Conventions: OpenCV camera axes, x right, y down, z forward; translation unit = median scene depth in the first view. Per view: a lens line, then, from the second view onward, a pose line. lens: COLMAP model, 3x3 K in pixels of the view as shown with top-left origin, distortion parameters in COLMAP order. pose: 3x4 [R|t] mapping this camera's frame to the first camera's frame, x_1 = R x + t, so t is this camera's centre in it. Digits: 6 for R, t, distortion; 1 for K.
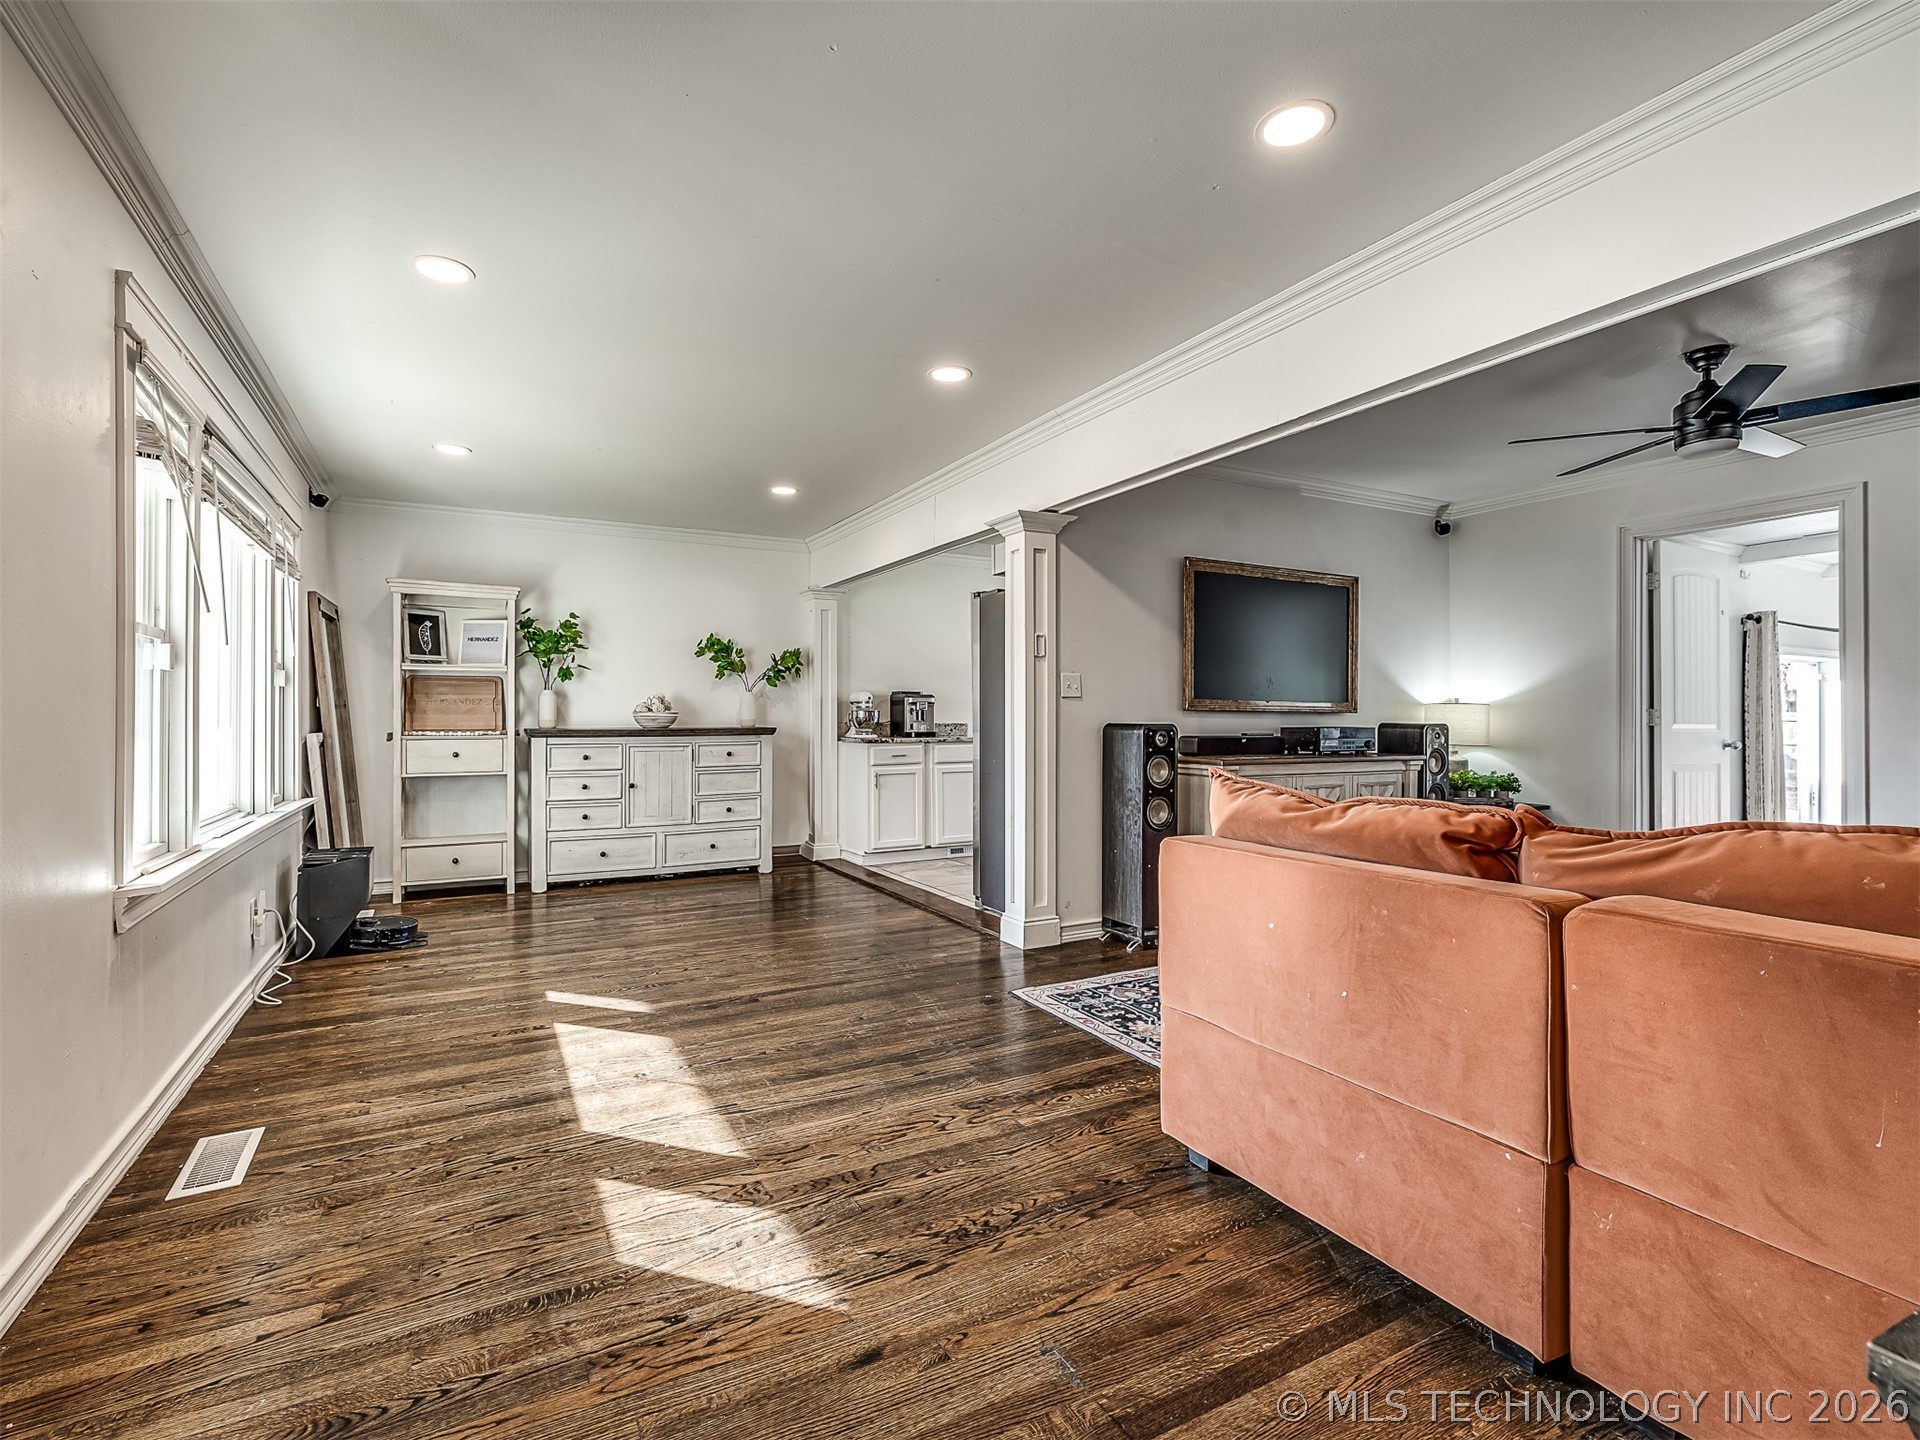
lens RADIAL K [[913.7, 0, 954.1], [0, 913.7, 710.7], [0, 0, 1]] dist [0.003622, -0.000011]
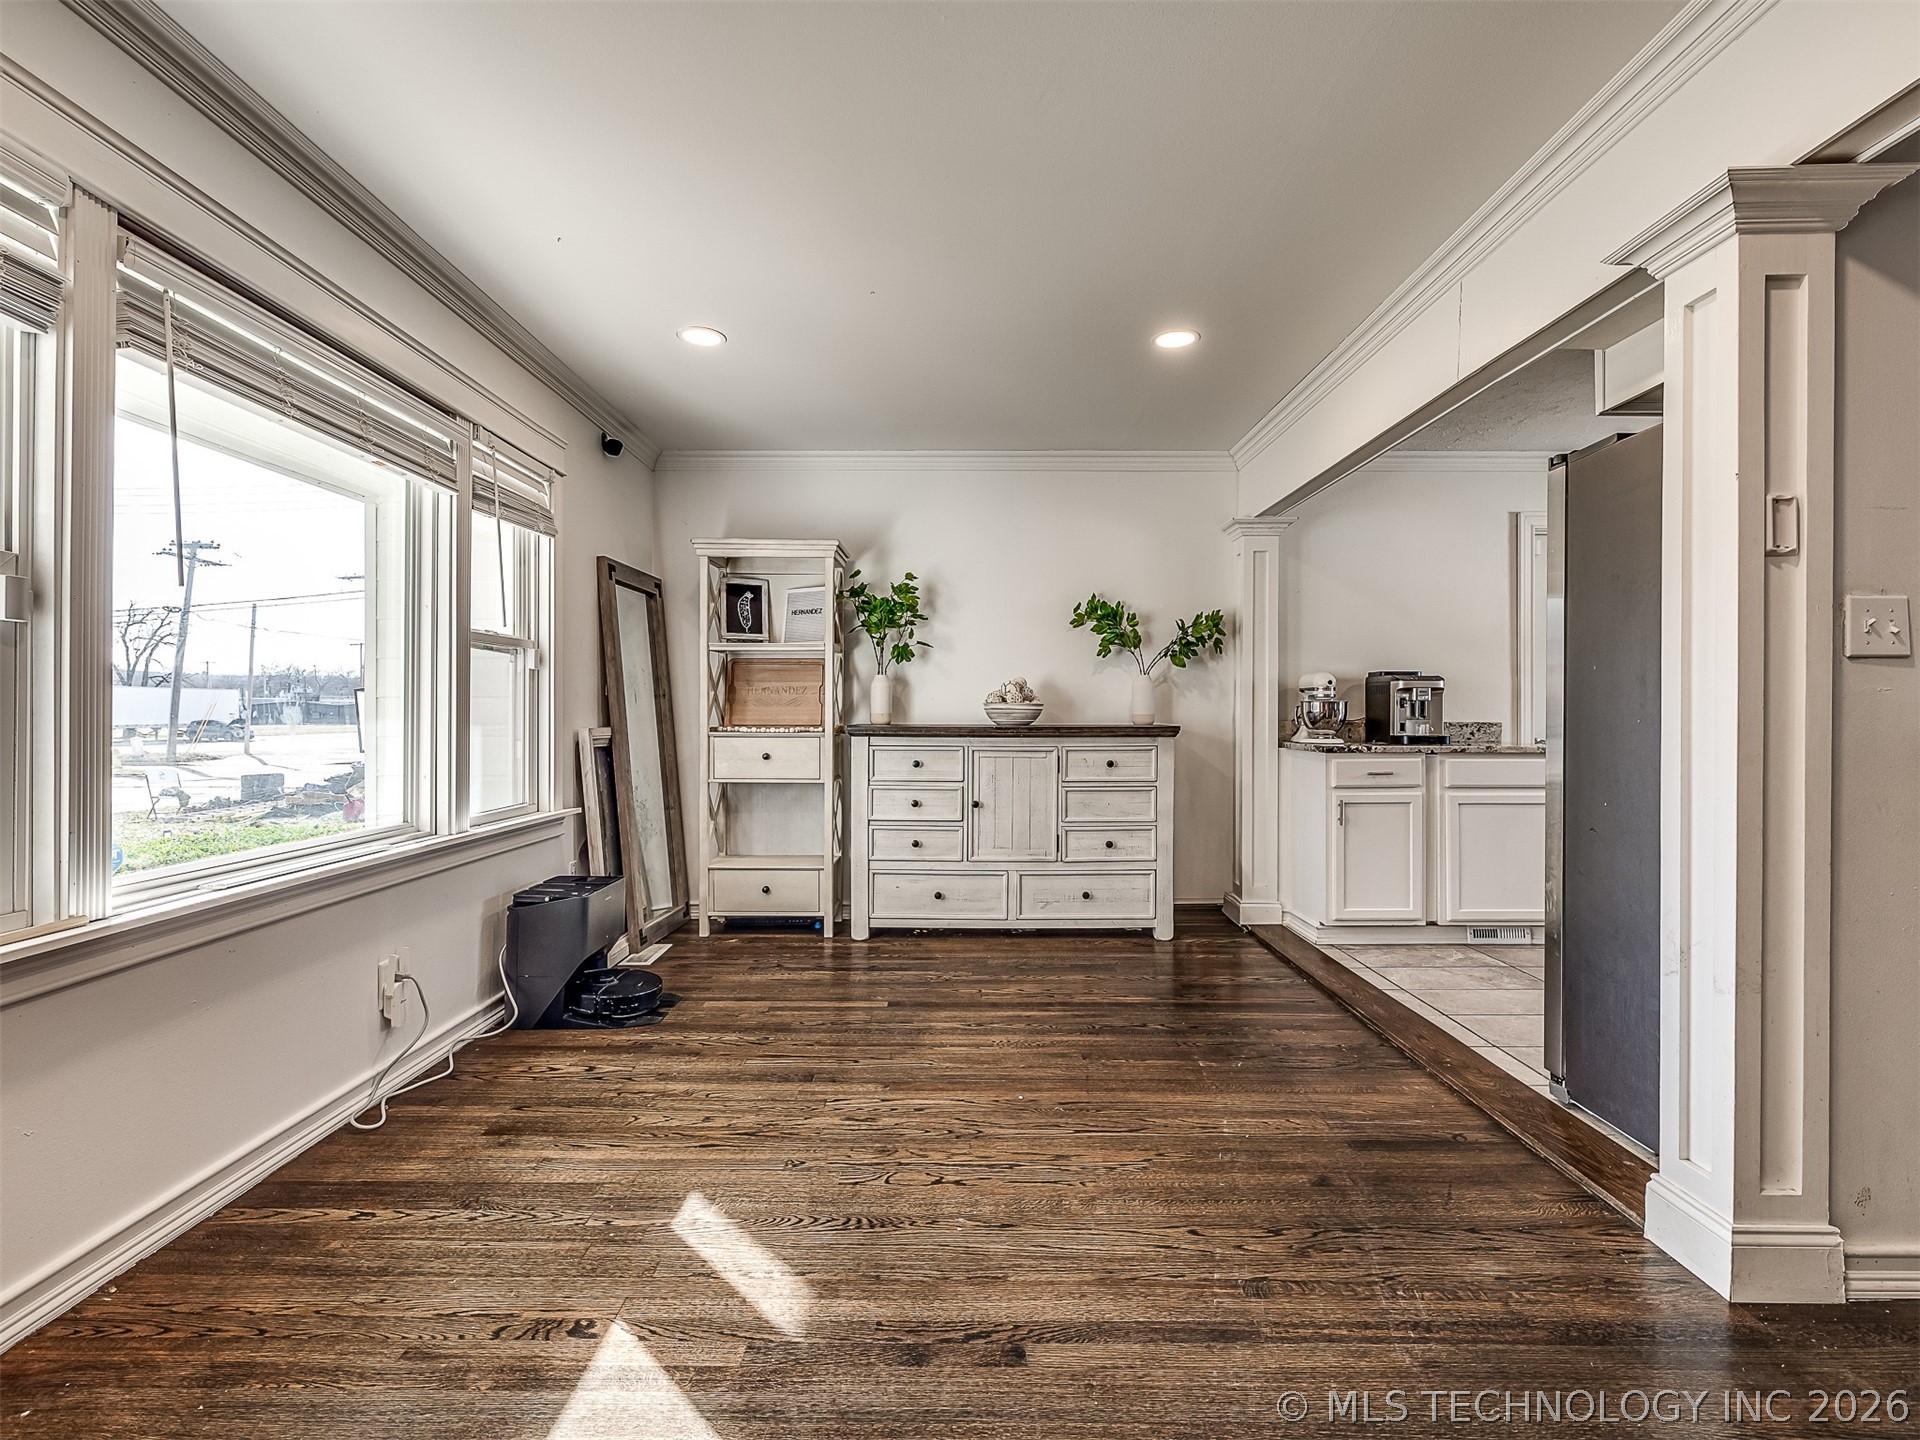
lens RADIAL K [[909.6, 0, 957.4], [0, 909.6, 716.1], [0, 0, 1]] dist [0.000589, 0.000515]
pose [[0.880294, 0.005370, -0.474398, -0.028066], [-0.001238, 0.999959, 0.009023, 0.006697], [0.474426, -0.007356, 0.880264, 0.442157]]
